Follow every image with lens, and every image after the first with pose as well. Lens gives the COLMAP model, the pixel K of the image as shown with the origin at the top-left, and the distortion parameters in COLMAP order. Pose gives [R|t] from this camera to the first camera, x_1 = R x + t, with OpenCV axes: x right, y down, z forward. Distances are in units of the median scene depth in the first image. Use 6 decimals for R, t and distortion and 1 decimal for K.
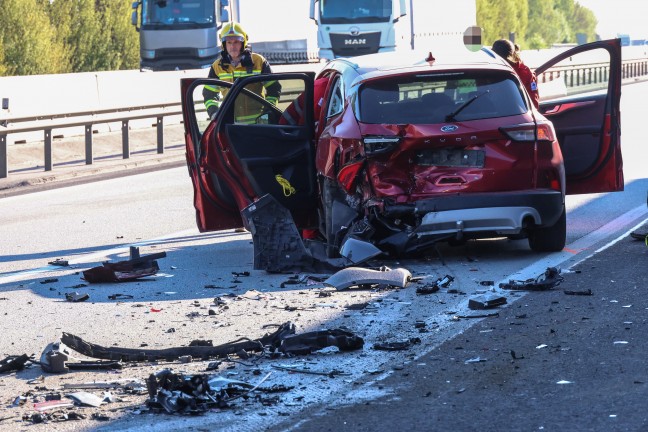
lens RADIAL K [[1112.9, 0, 324.0], [0, 1112.9, 216.0], [0, 0, 1]] dist [-0.009081, 0.078756]
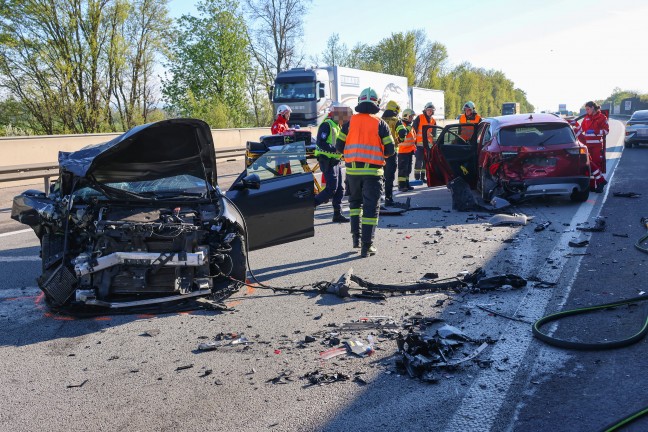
lens RADIAL K [[1112.9, 0, 324.0], [0, 1112.9, 216.0], [0, 0, 1]] dist [-0.009081, 0.078756]
pose [[0.975244, 0.023051, -0.219926, 0.181093], [-0.033544, 0.998464, -0.044095, 0.169411], [0.218571, 0.050381, 0.974520, -1.266124]]
